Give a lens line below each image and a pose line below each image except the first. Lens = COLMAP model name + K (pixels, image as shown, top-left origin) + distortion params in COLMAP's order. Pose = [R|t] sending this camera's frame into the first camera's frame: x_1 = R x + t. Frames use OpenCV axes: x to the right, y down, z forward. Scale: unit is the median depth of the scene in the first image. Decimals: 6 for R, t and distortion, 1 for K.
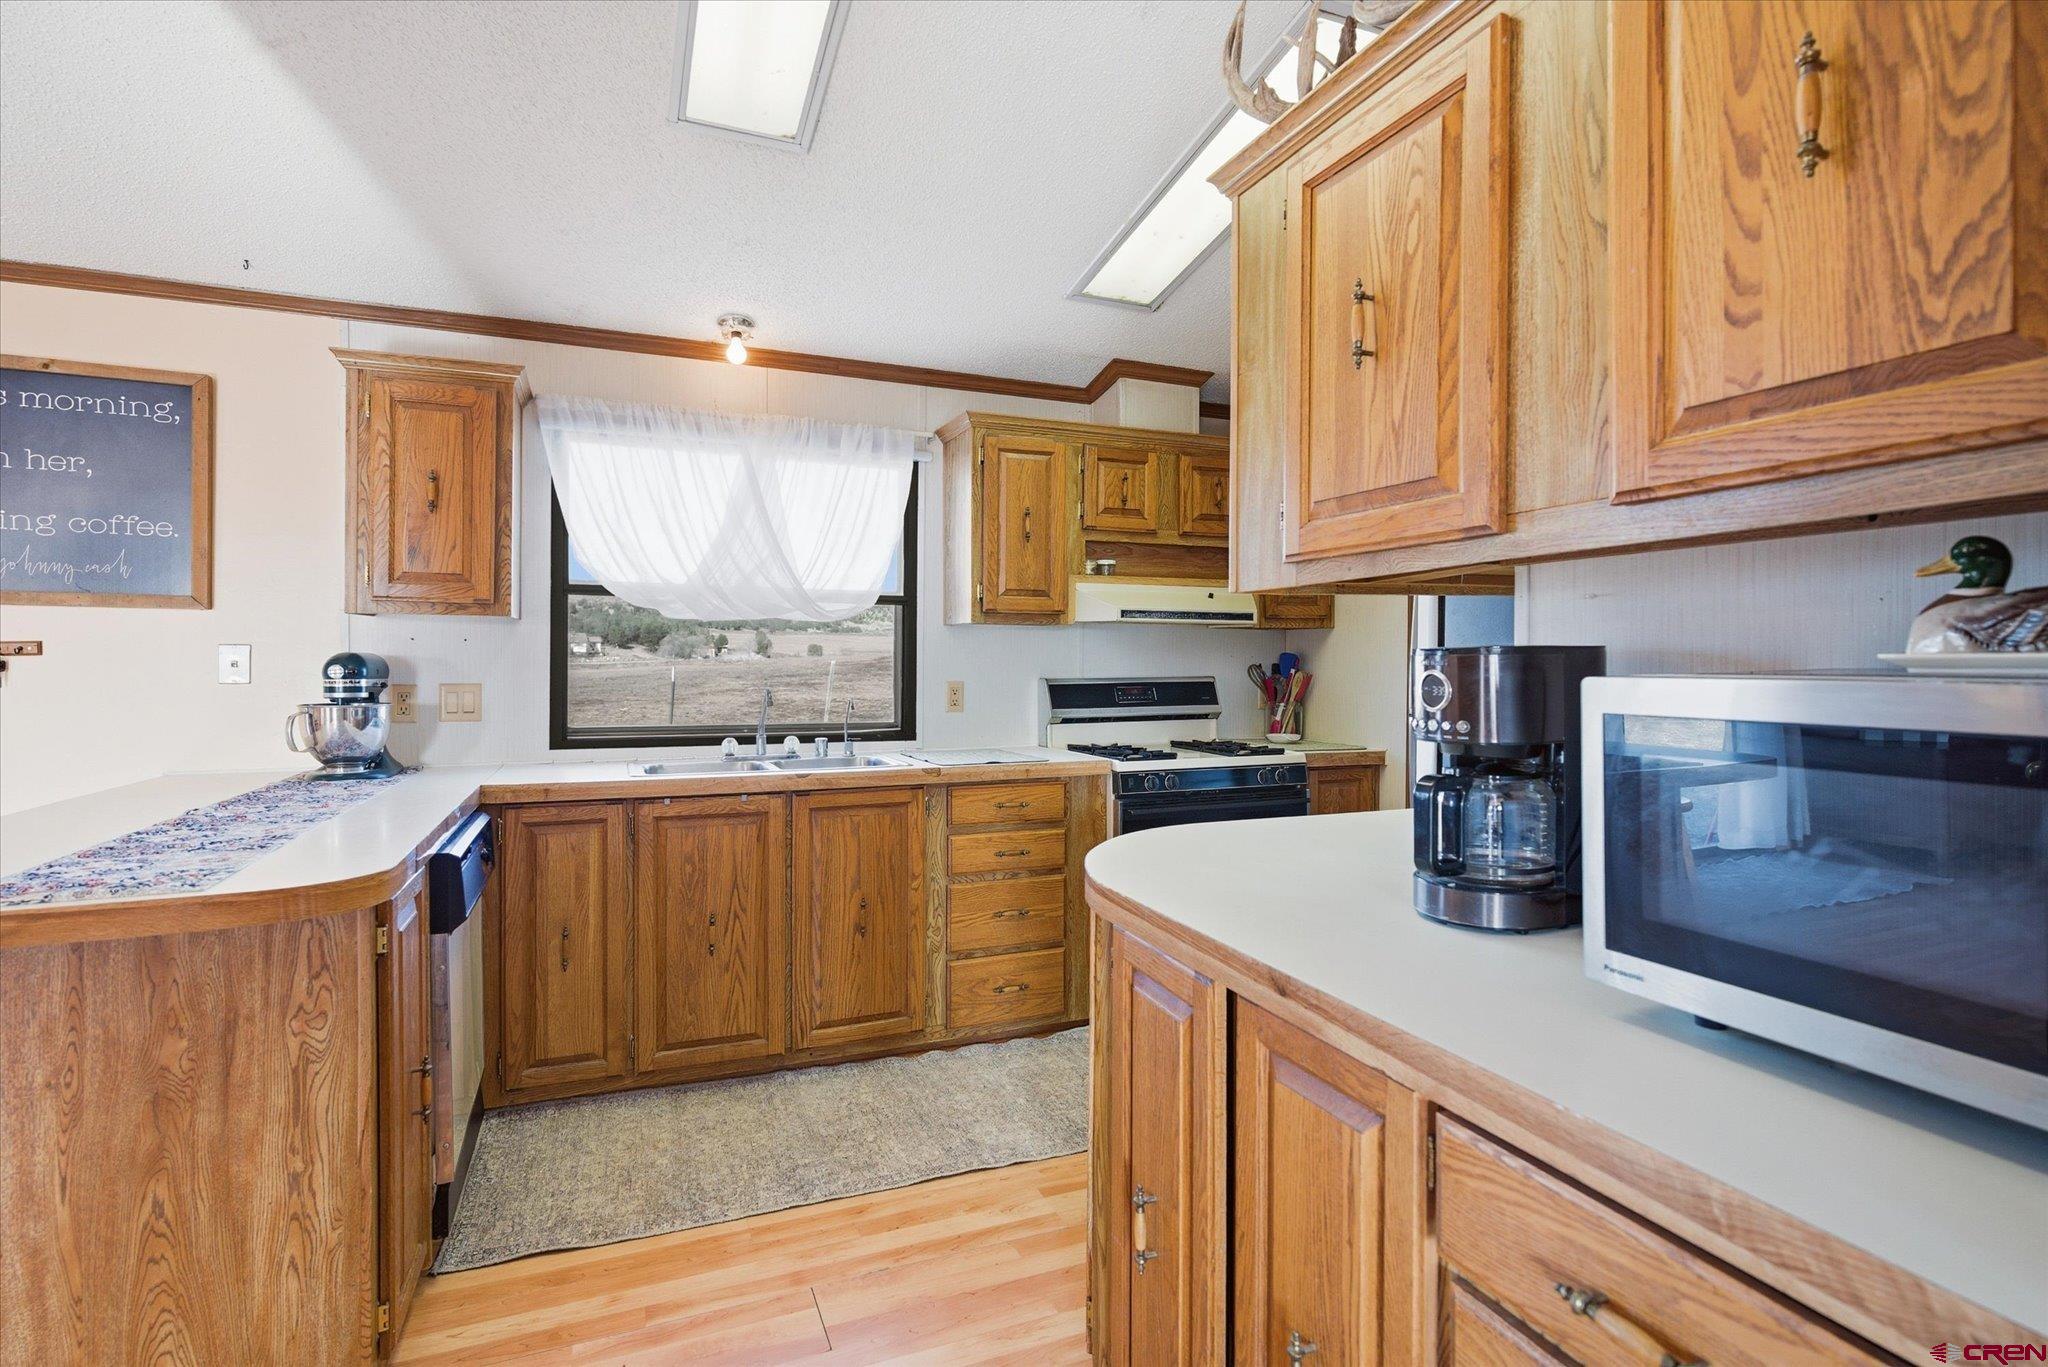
lens RADIAL K [[997.0, 0, 1020.0], [0, 997.0, 665.5], [0, 0, 1]] dist [-0.000454, 0.000873]
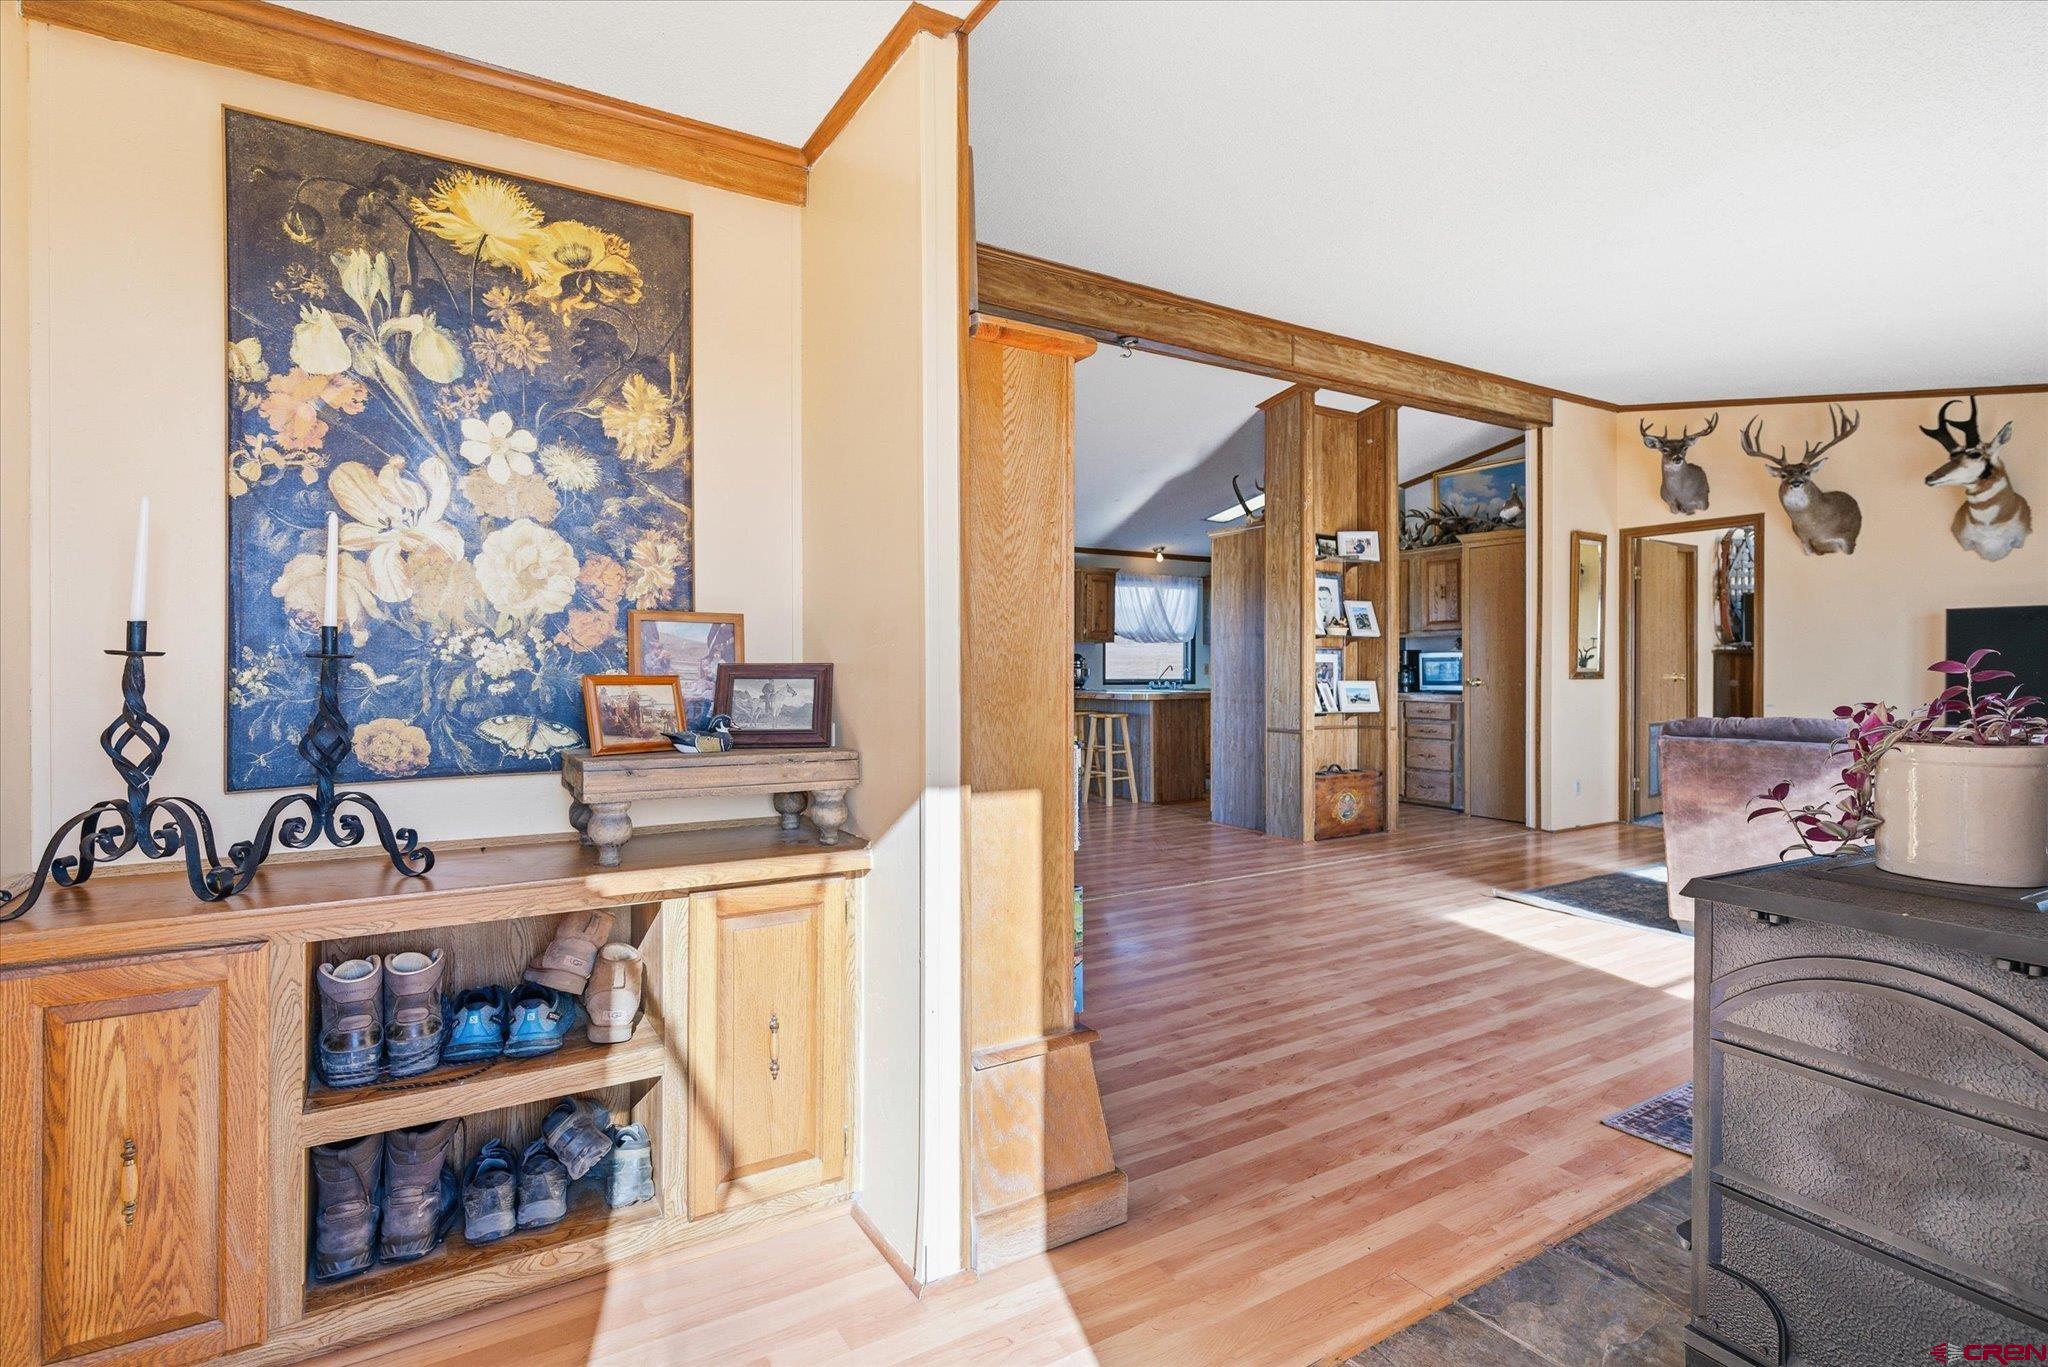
lens RADIAL K [[990.3, 0, 1023.2], [0, 990.3, 669.0], [0, 0, 1]] dist [0.005599, 0.000385]
pose [[0.986824, -0.008169, 0.161591, -1.329538], [0.008727, 0.999958, -0.002744, 0.044375], [-0.161561, 0.004118, 0.986854, -2.181818]]
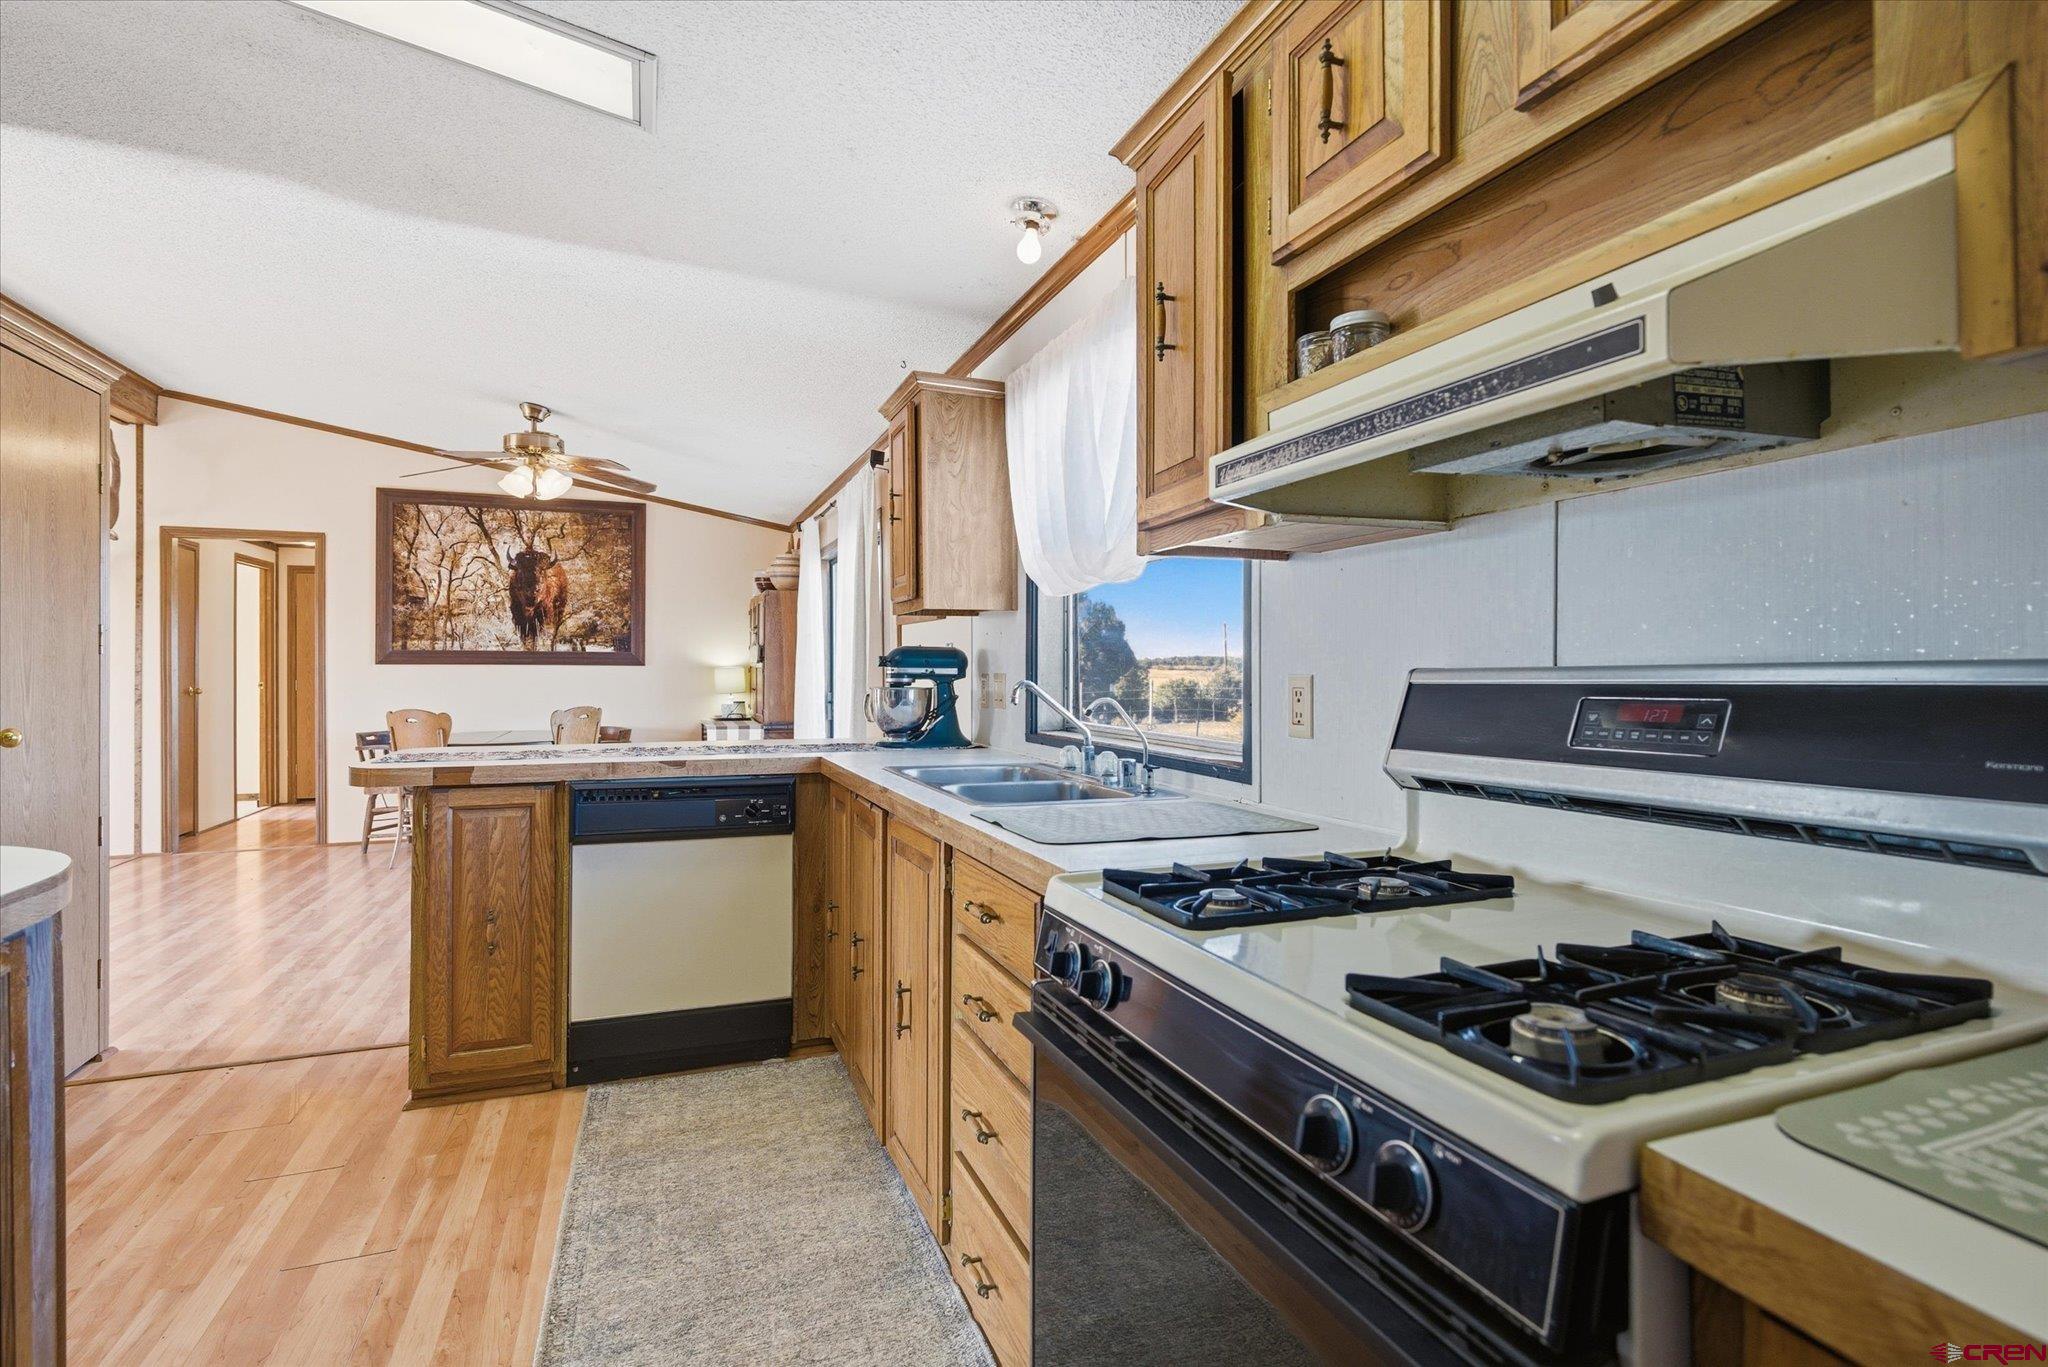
lens RADIAL K [[990.3, 0, 1023.2], [0, 990.3, 669.0], [0, 0, 1]] dist [0.005599, 0.000385]
pose [[-0.021781, -0.011236, -0.999700, 0.537228], [-0.004320, 0.999929, -0.011144, 0.026148], [0.999753, 0.004076, -0.021828, 1.116855]]
